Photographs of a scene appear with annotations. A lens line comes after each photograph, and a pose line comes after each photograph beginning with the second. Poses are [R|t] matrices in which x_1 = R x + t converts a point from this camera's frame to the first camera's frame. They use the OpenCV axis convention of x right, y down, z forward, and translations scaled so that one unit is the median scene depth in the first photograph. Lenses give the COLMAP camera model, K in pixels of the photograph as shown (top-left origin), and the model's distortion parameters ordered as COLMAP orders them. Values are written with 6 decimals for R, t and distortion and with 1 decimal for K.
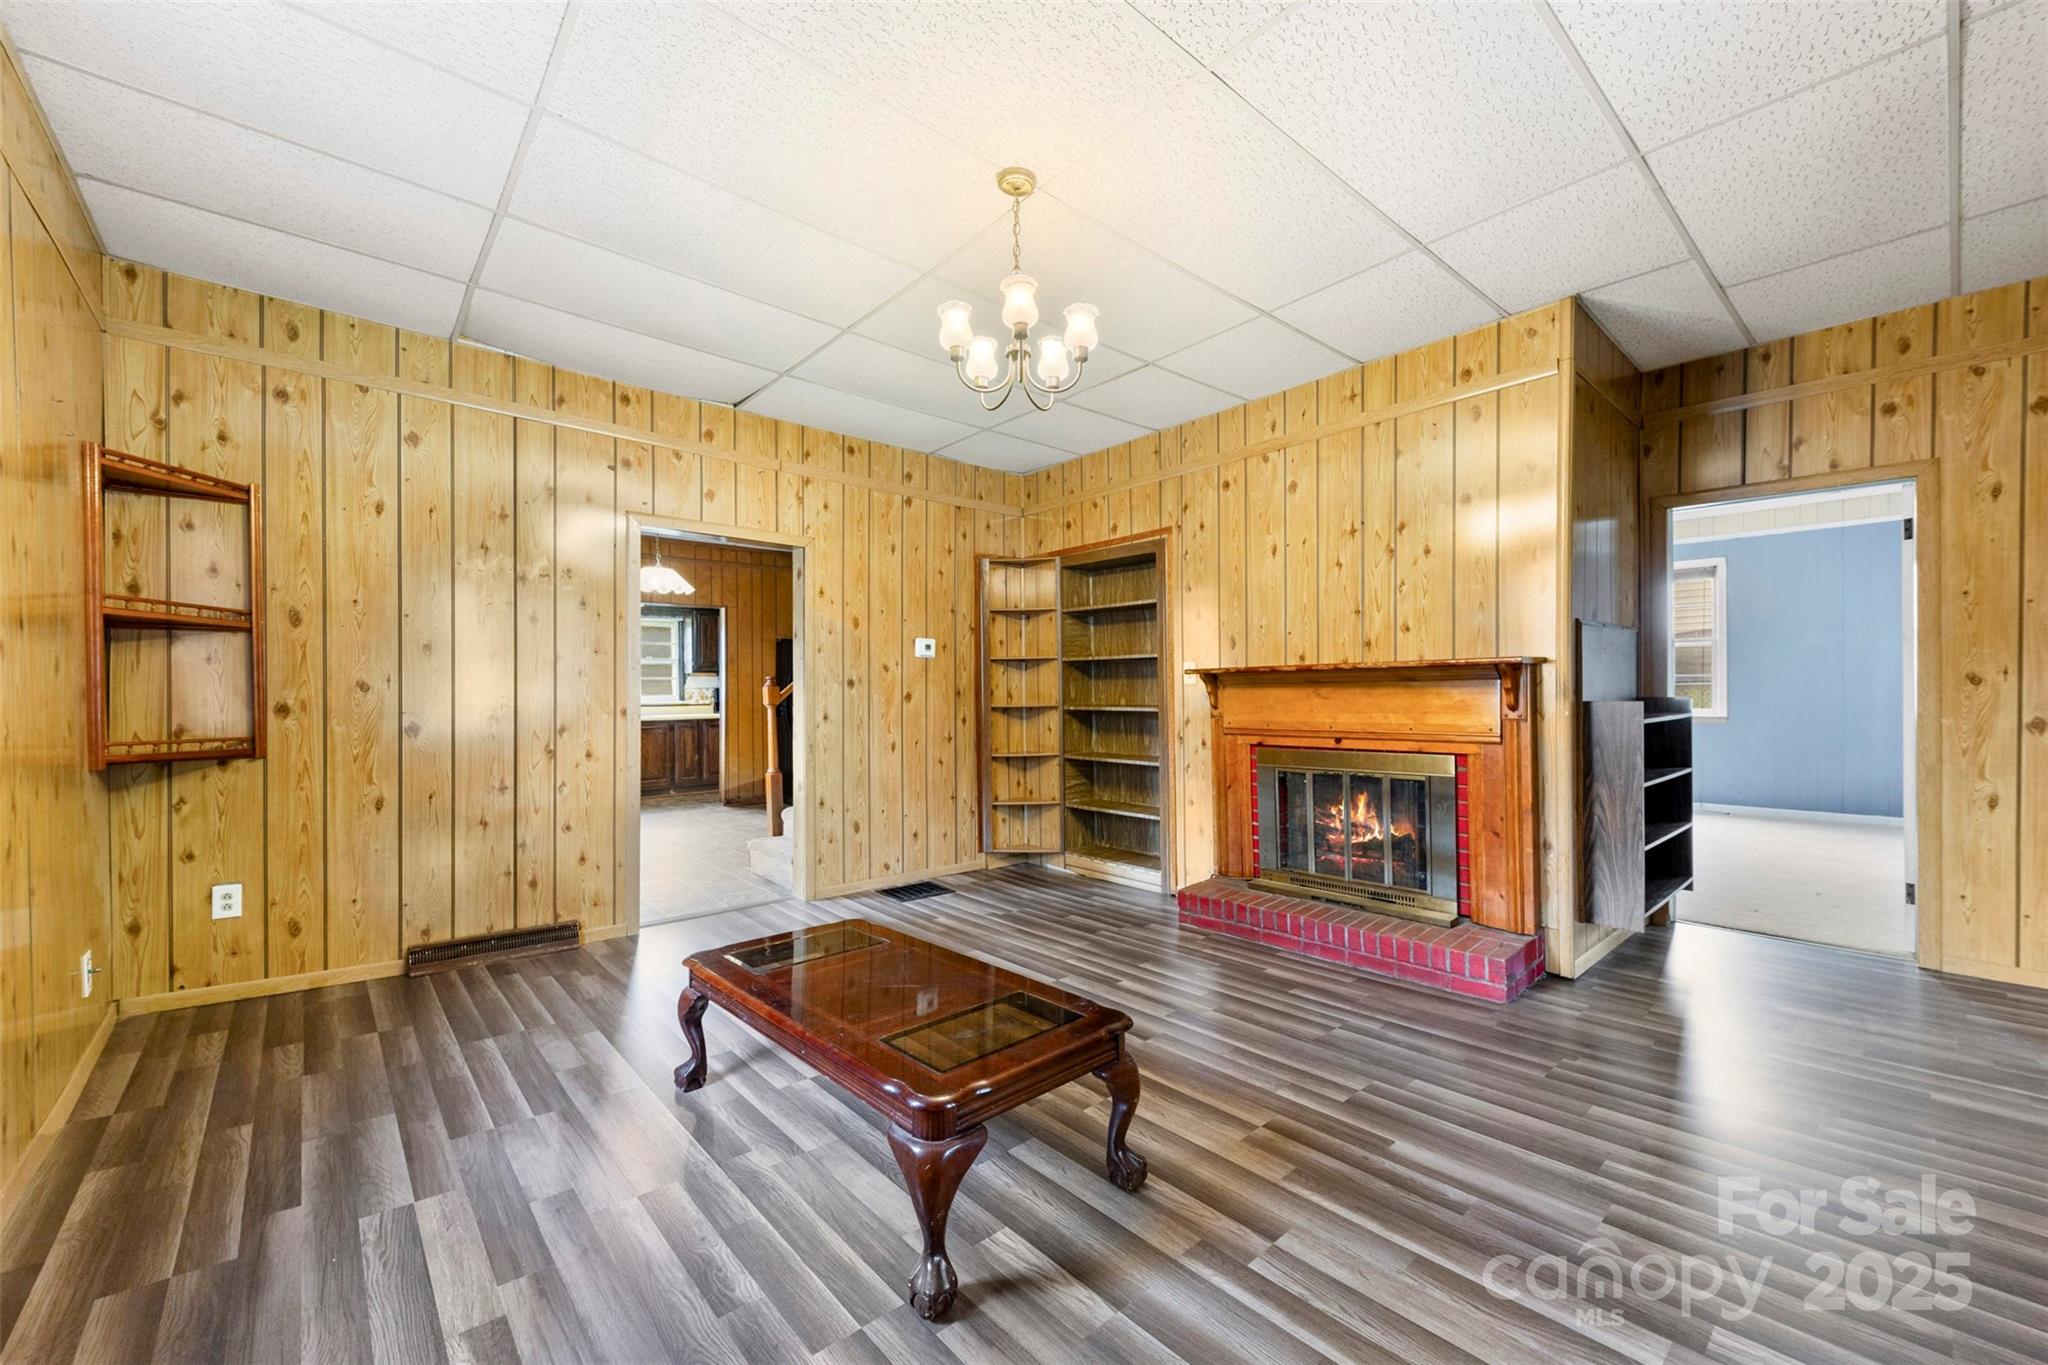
lens RADIAL K [[809.1, 0, 1066.9], [0, 809.1, 698.6], [0, 0, 1]] dist [0.021719, -0.007669]
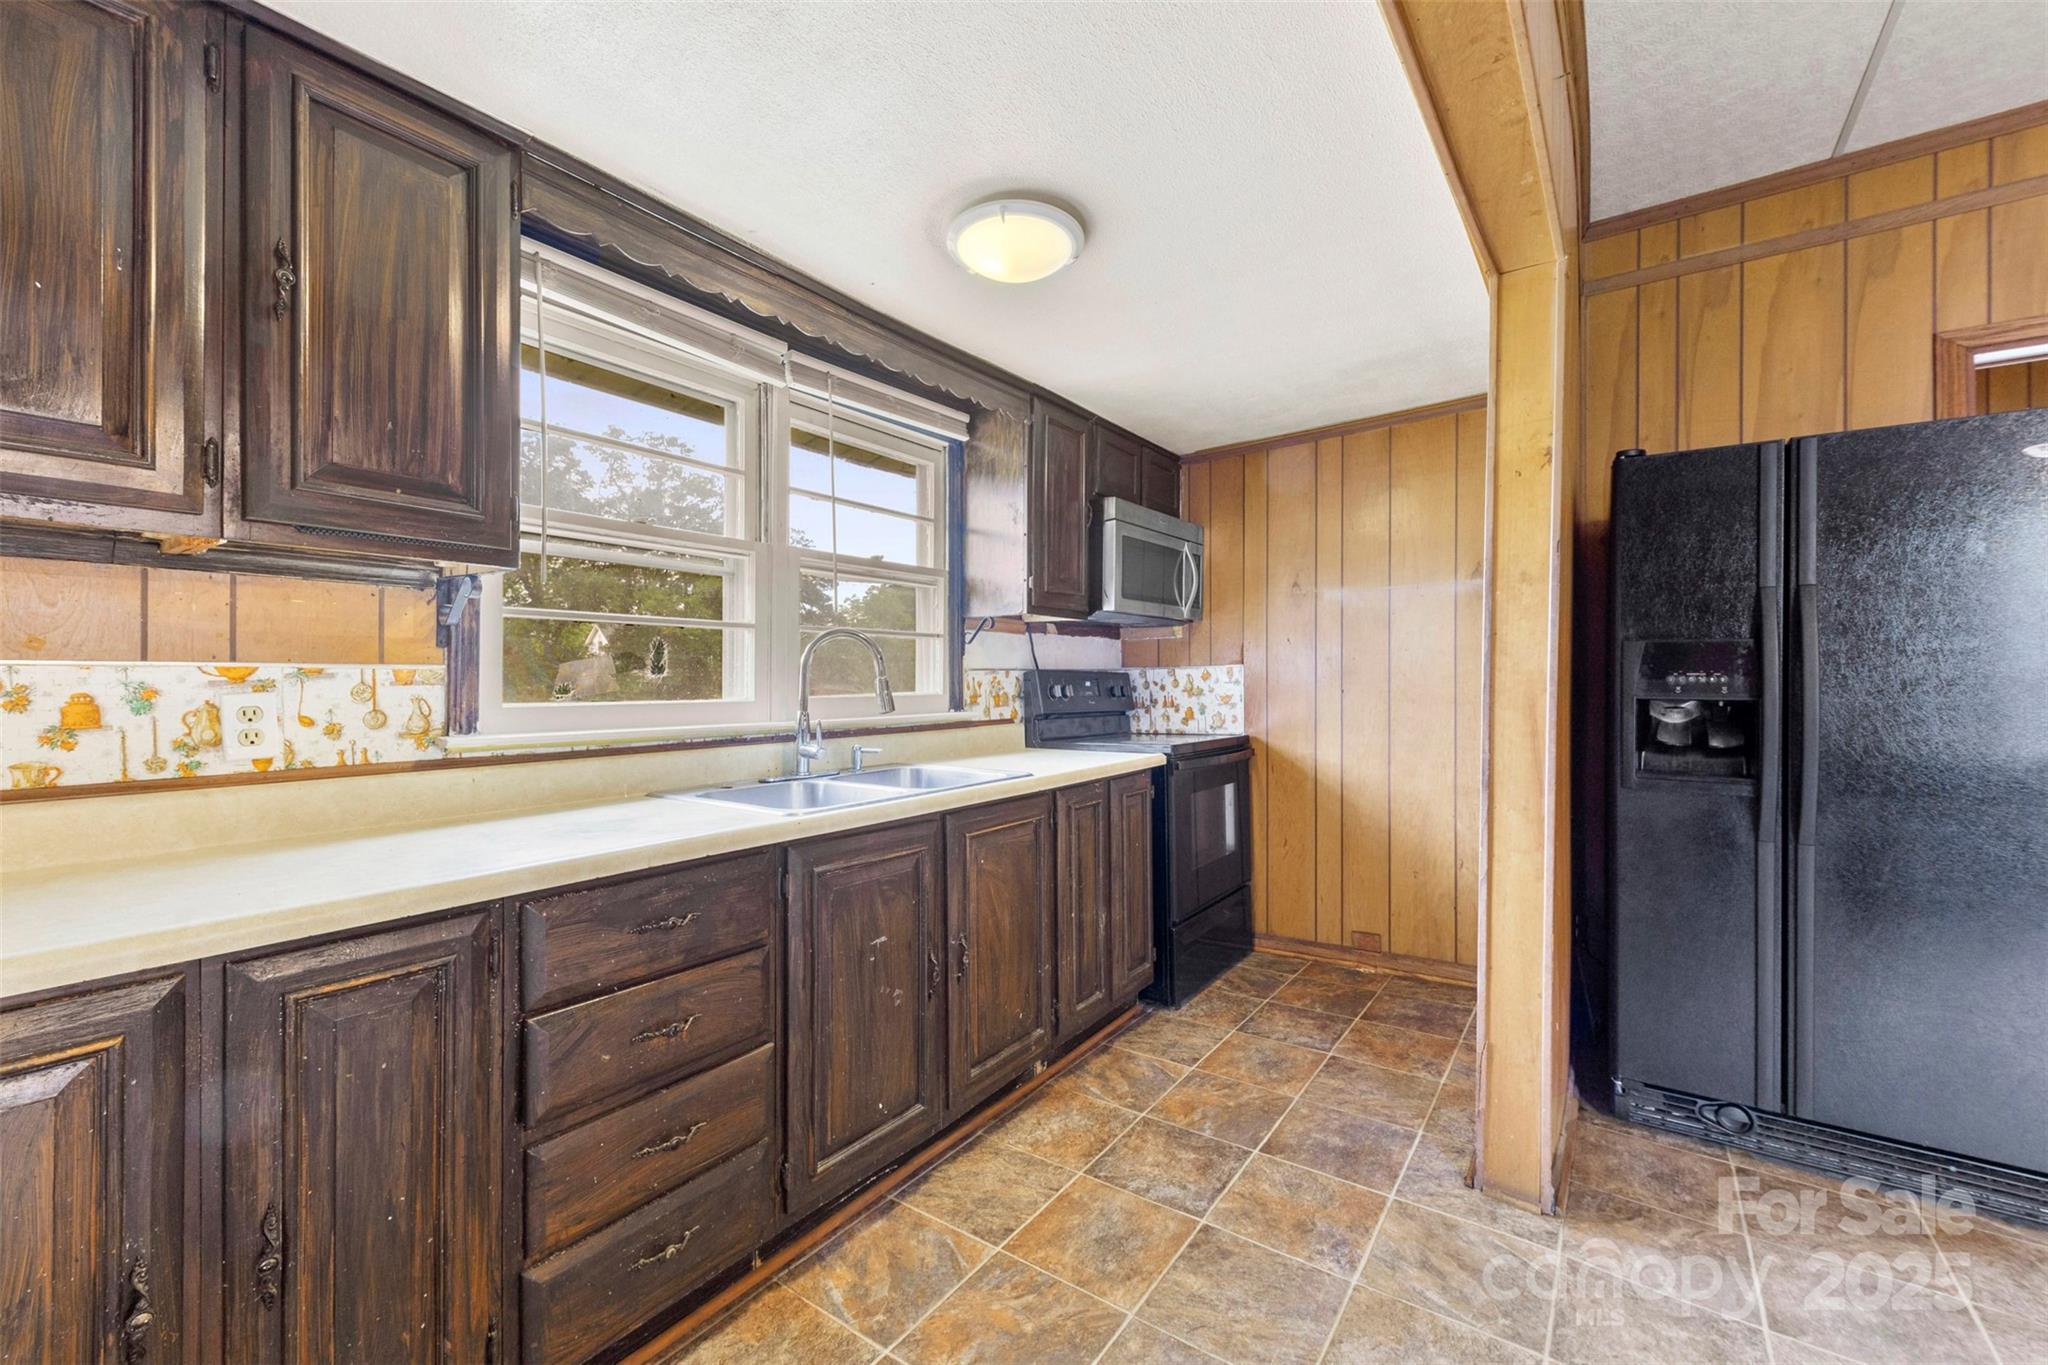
lens RADIAL K [[809.1, 0, 1032.2], [0, 809.1, 675.4], [0, 0, 1]] dist [0.021719, -0.007669]
pose [[0.979634, -0.006393, 0.200692, -1.216167], [0.011973, 0.999574, -0.026604, -0.004074], [-0.200437, 0.028466, 0.979293, 1.678925]]
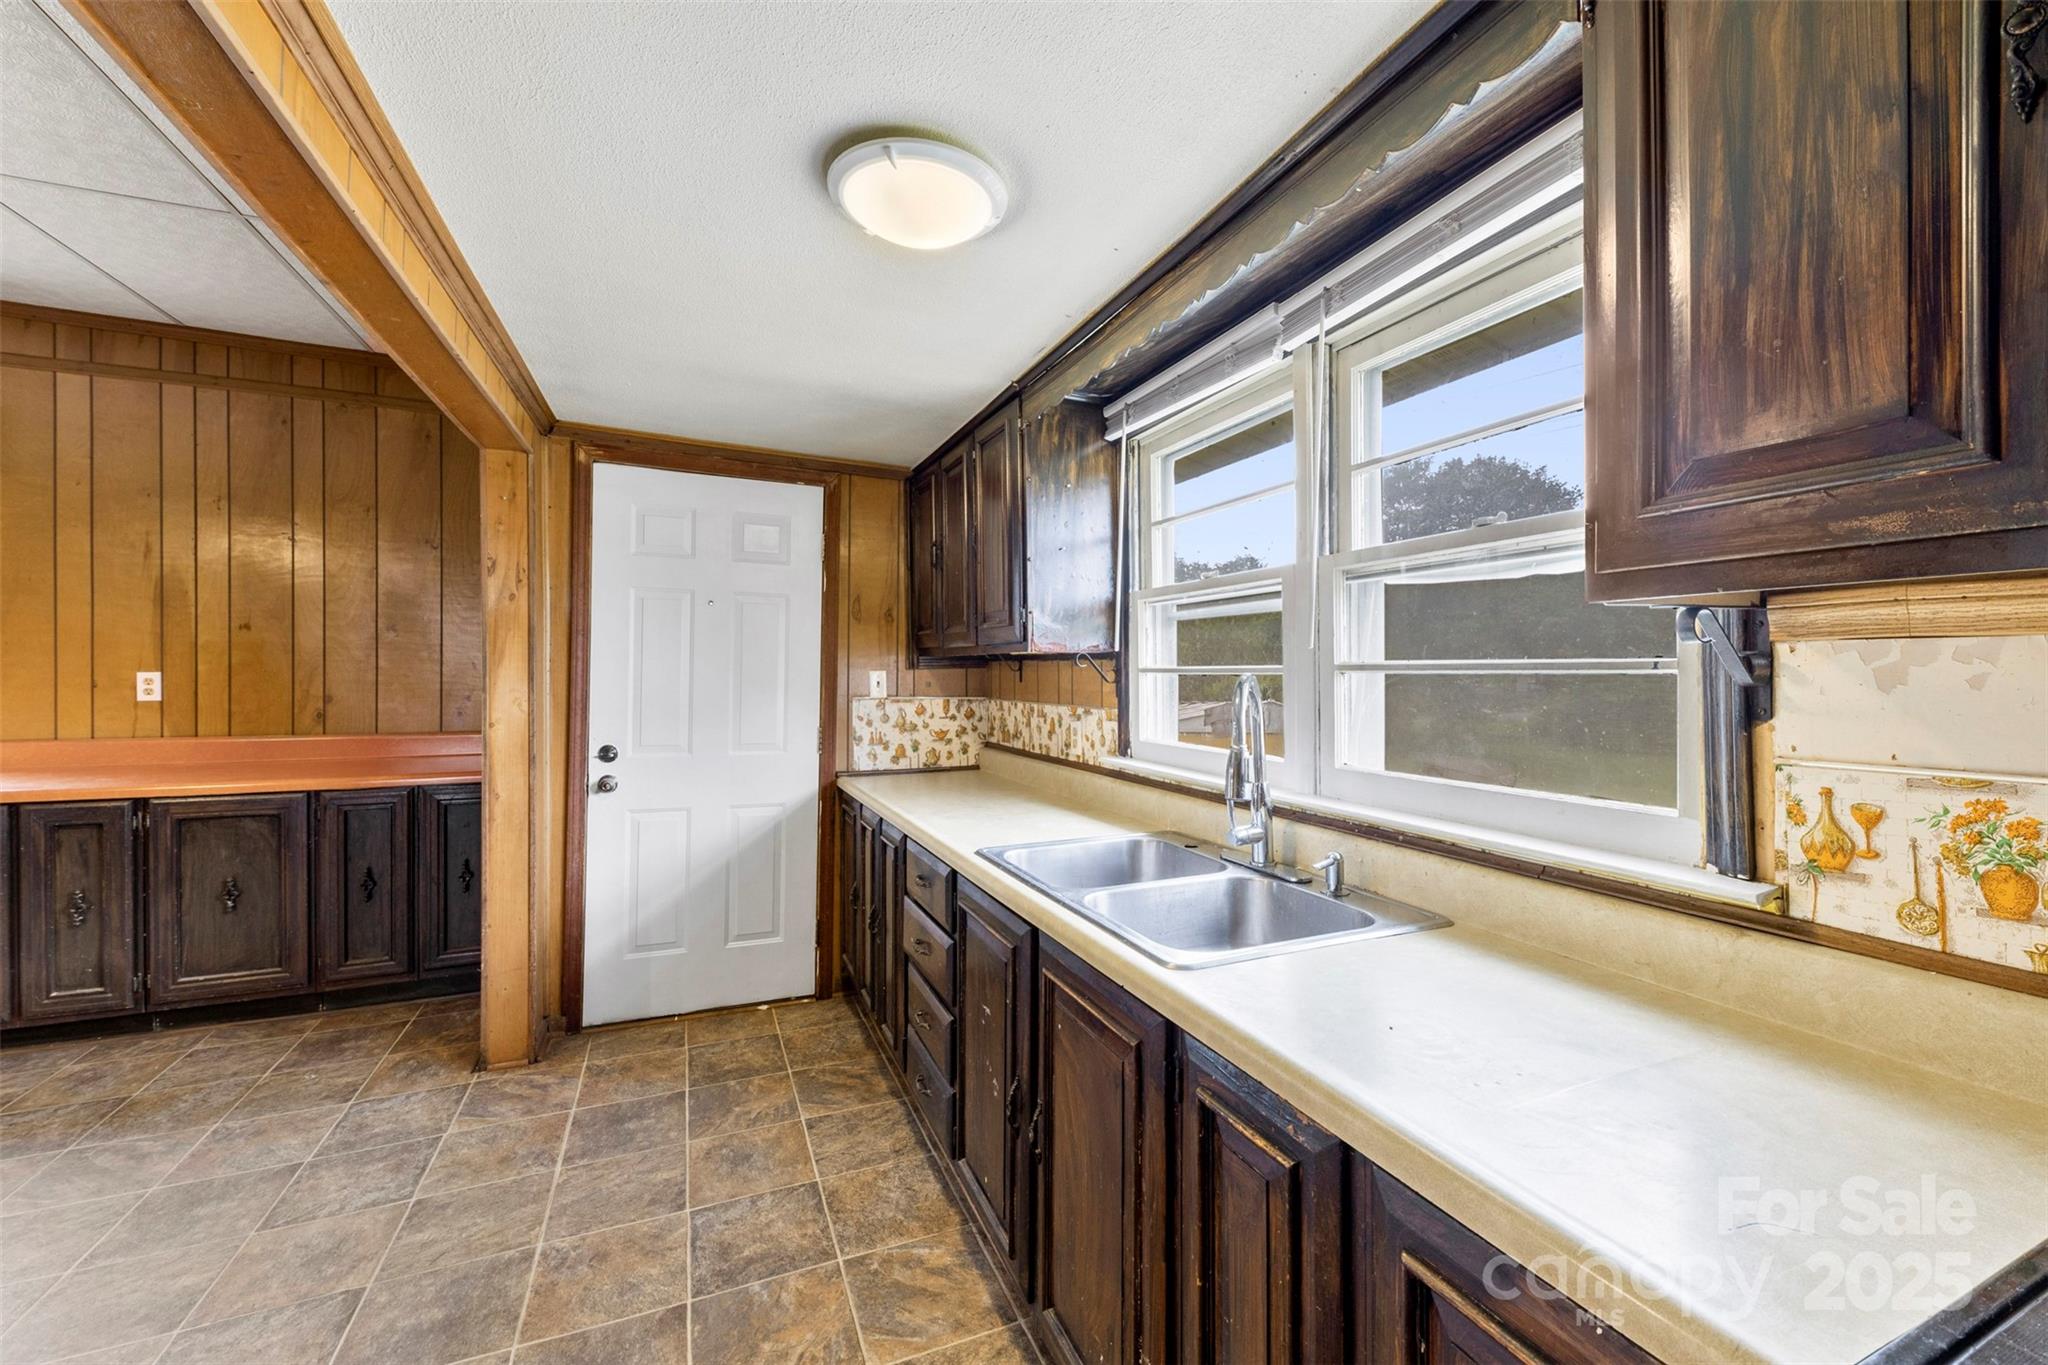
lens RADIAL K [[809.1, 0, 1016.0], [0, 809.1, 674.5], [0, 0, 1]] dist [0.021719, -0.007669]
pose [[-0.338033, -0.001242, -0.941133, -0.815364], [-0.021126, 0.999757, 0.006269, -0.052200], [0.940897, 0.022001, -0.337977, 2.273571]]
